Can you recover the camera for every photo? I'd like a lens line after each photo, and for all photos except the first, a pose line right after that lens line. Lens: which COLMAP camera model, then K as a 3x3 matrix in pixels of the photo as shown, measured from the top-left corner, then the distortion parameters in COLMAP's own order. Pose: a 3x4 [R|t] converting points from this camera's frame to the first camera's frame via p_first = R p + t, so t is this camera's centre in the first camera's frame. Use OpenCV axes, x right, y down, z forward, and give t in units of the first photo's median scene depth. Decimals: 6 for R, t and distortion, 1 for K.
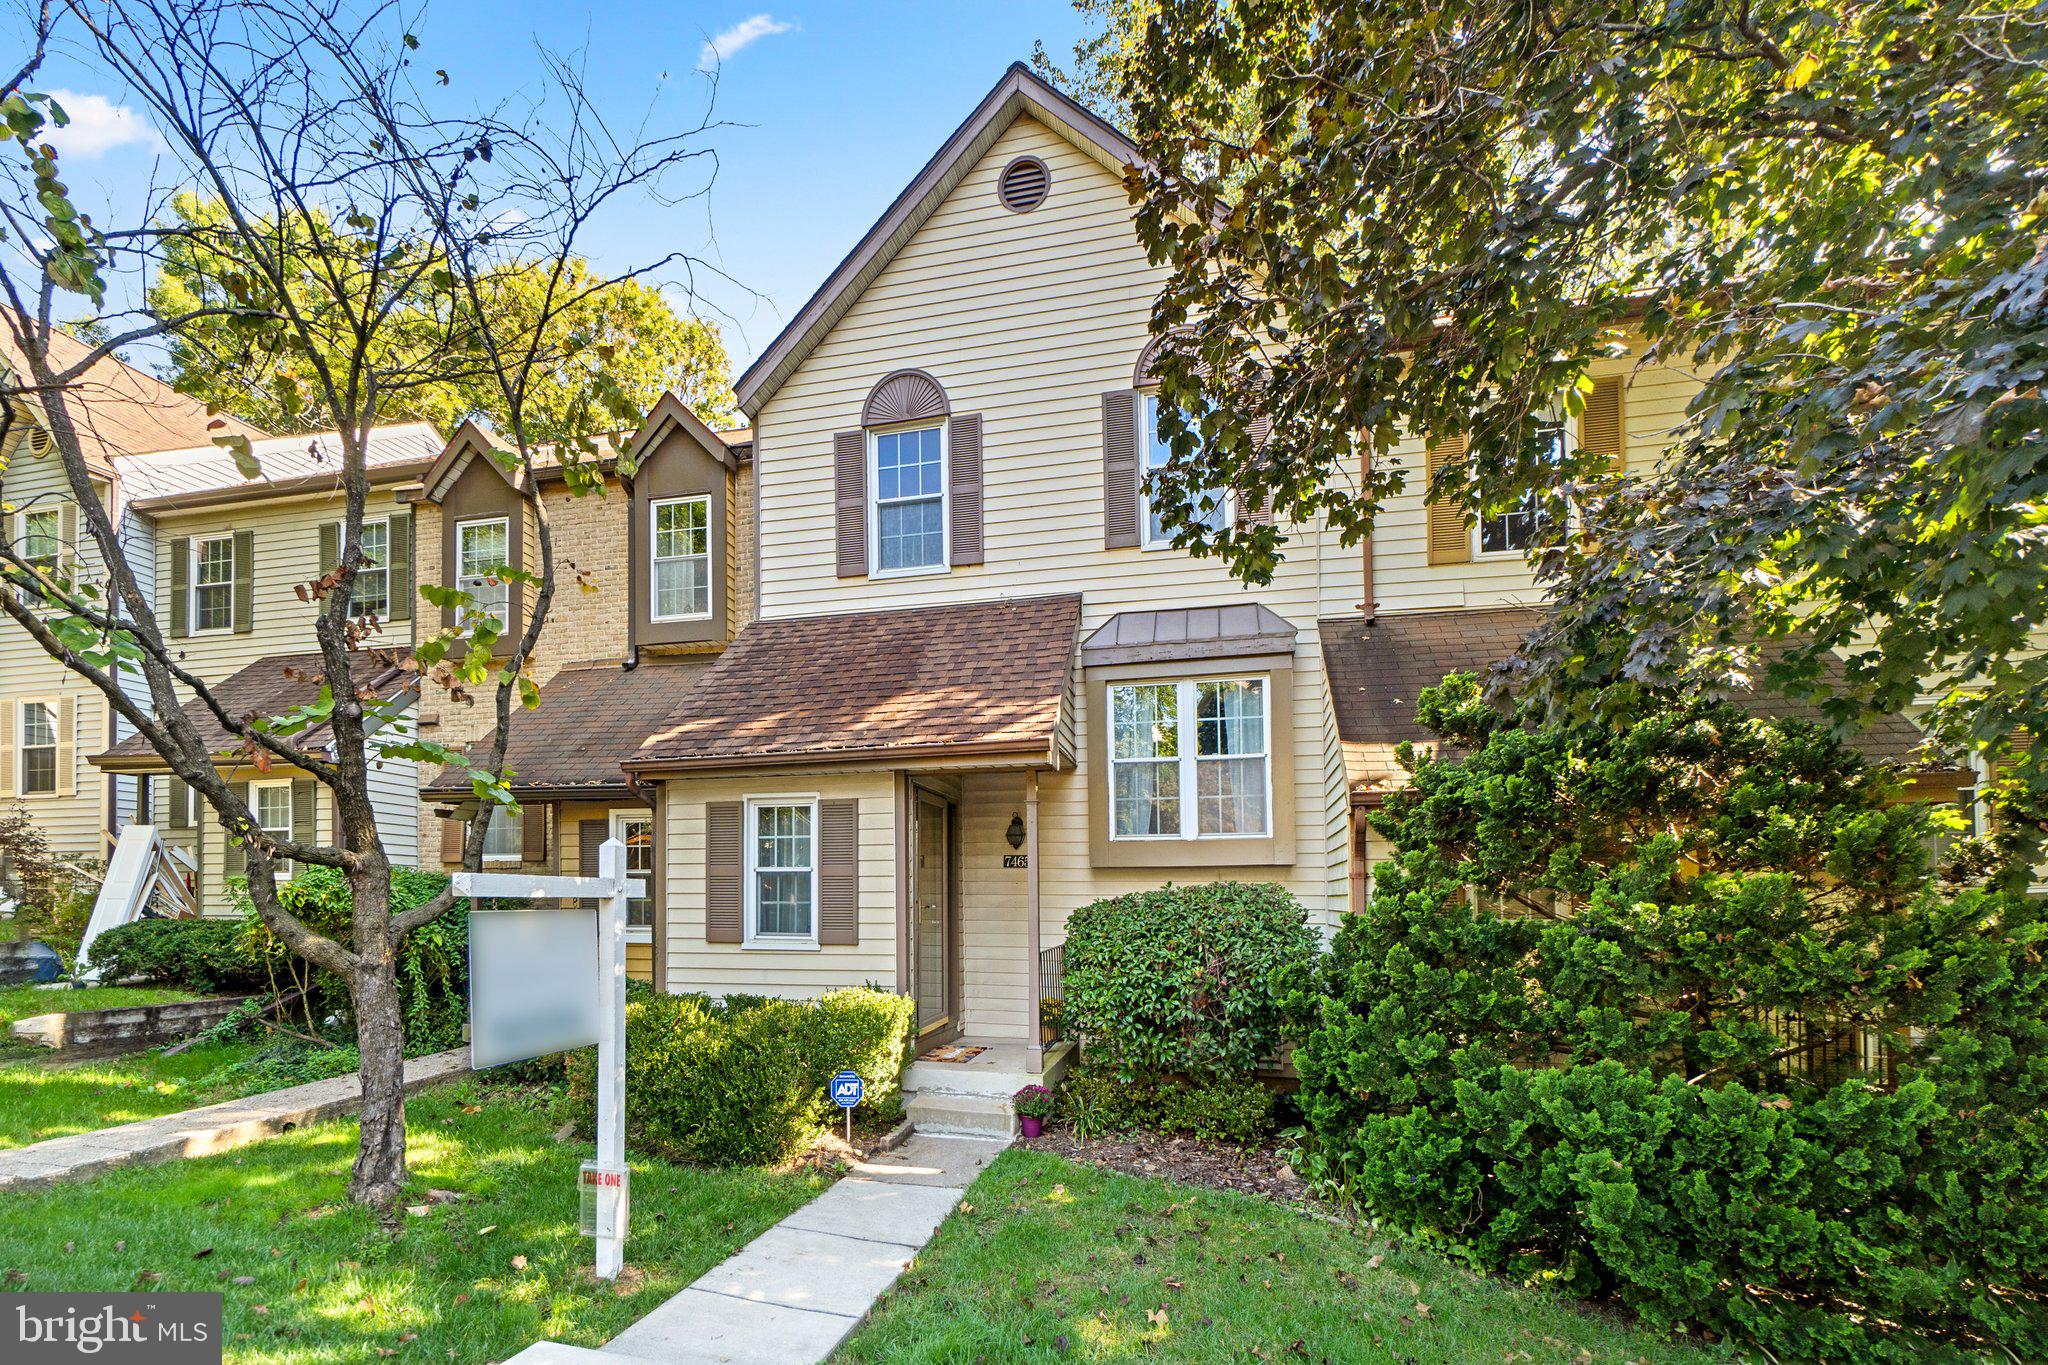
lens RADIAL K [[893.5, 0, 1015.7], [0, 893.5, 680.5], [0, 0, 1]] dist [-0.003031, -0.000159]
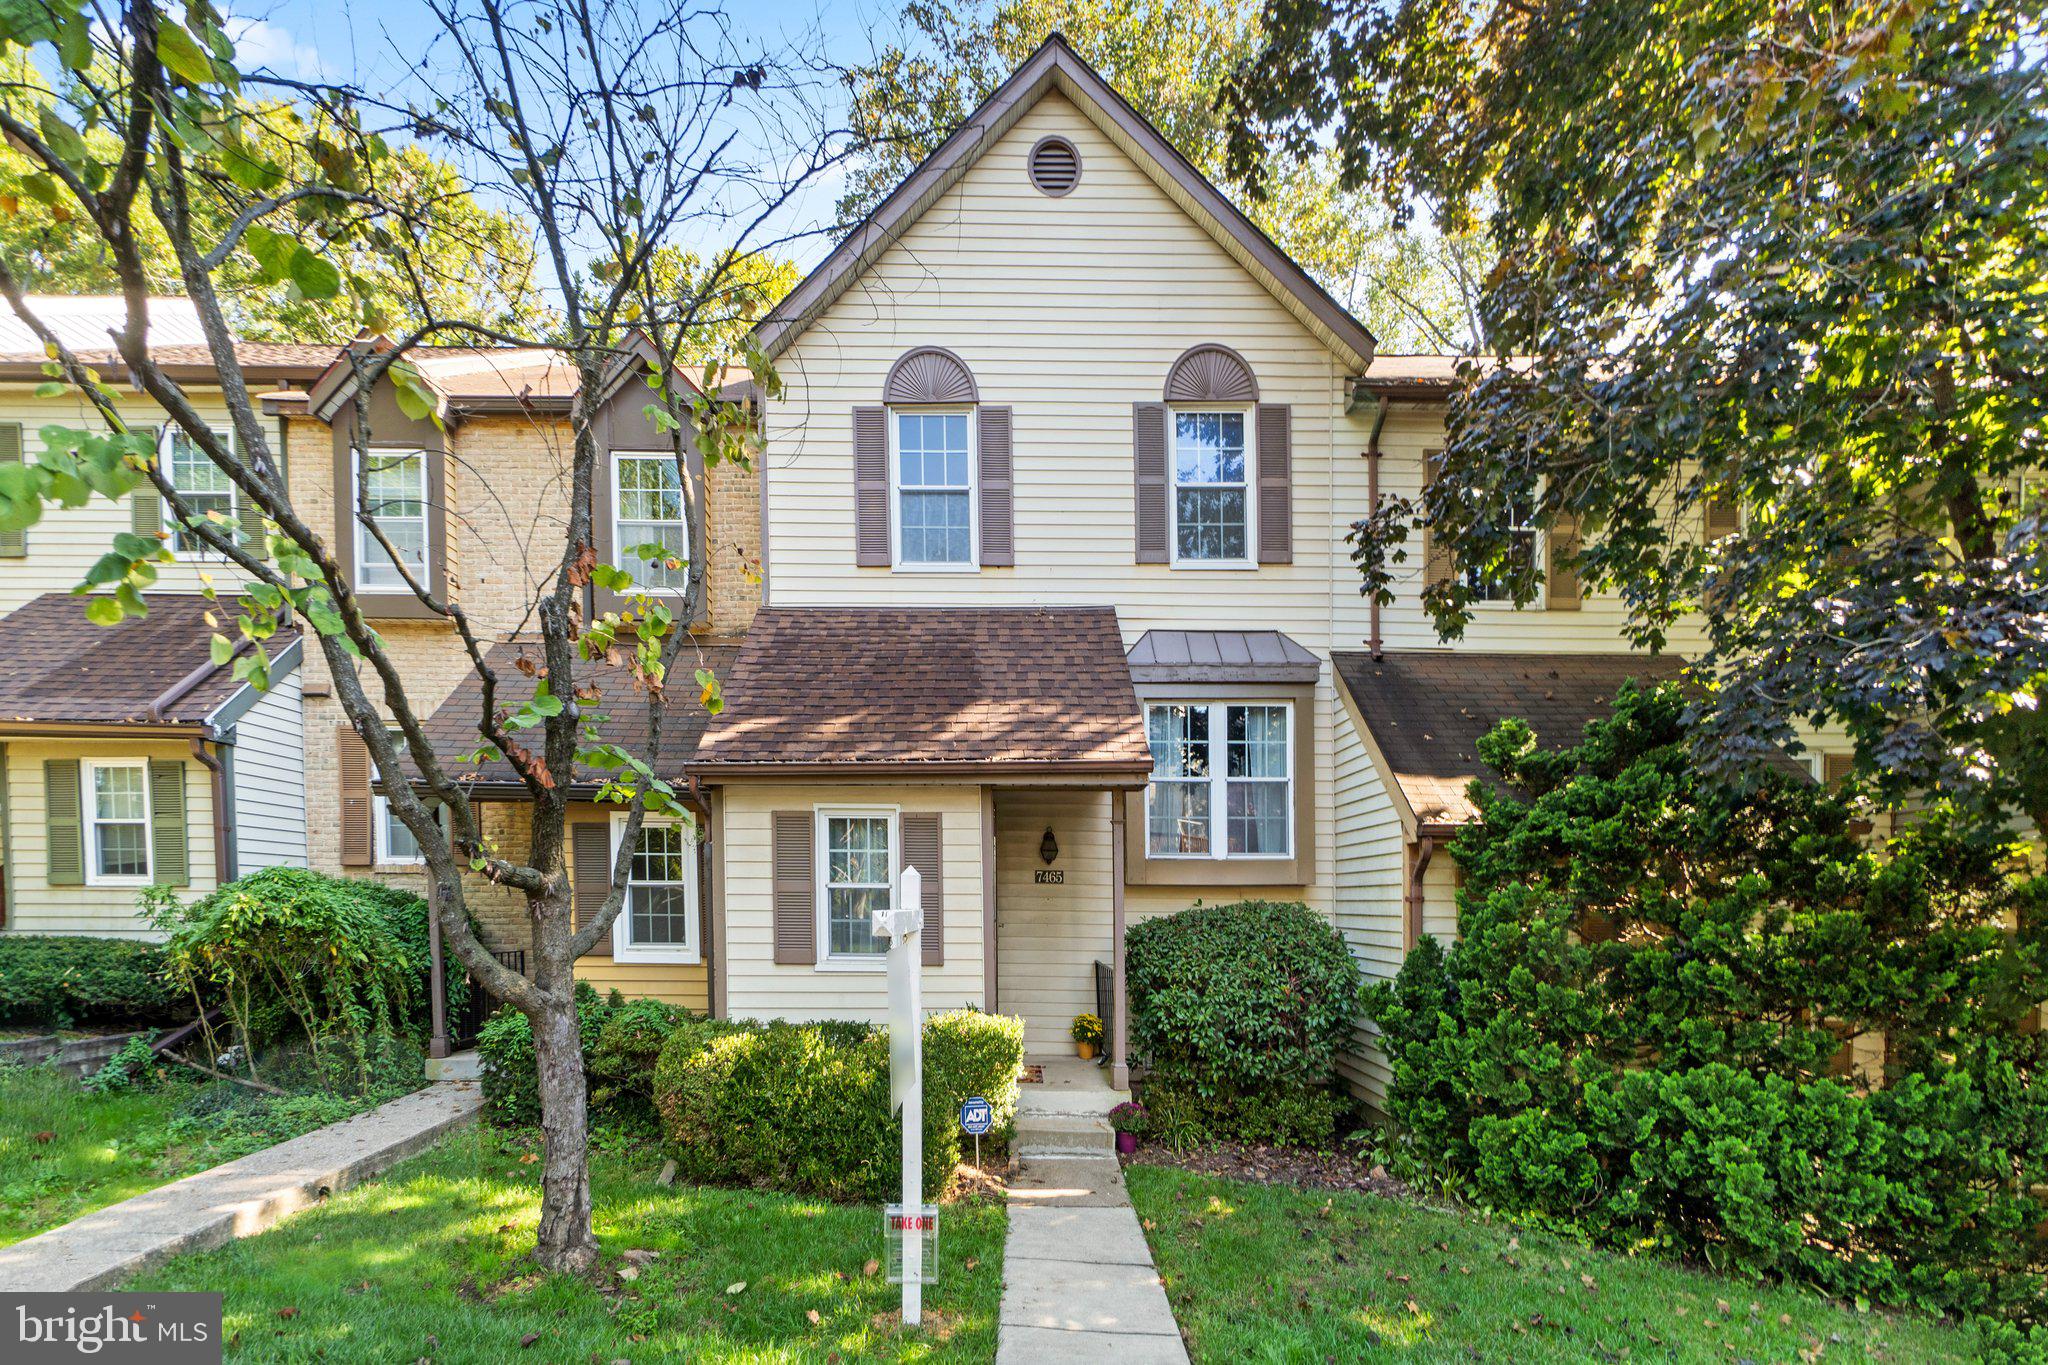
lens RADIAL K [[949.8, 0, 1024.5], [0, 949.8, 703.2], [0, 0, 1]] dist [-0.001964, -0.000572]
pose [[0.967787, 0.059430, 0.244655, -0.304349], [-0.068562, 0.997226, 0.028971, -0.016923], [-0.242255, -0.044812, 0.969177, 0.004353]]
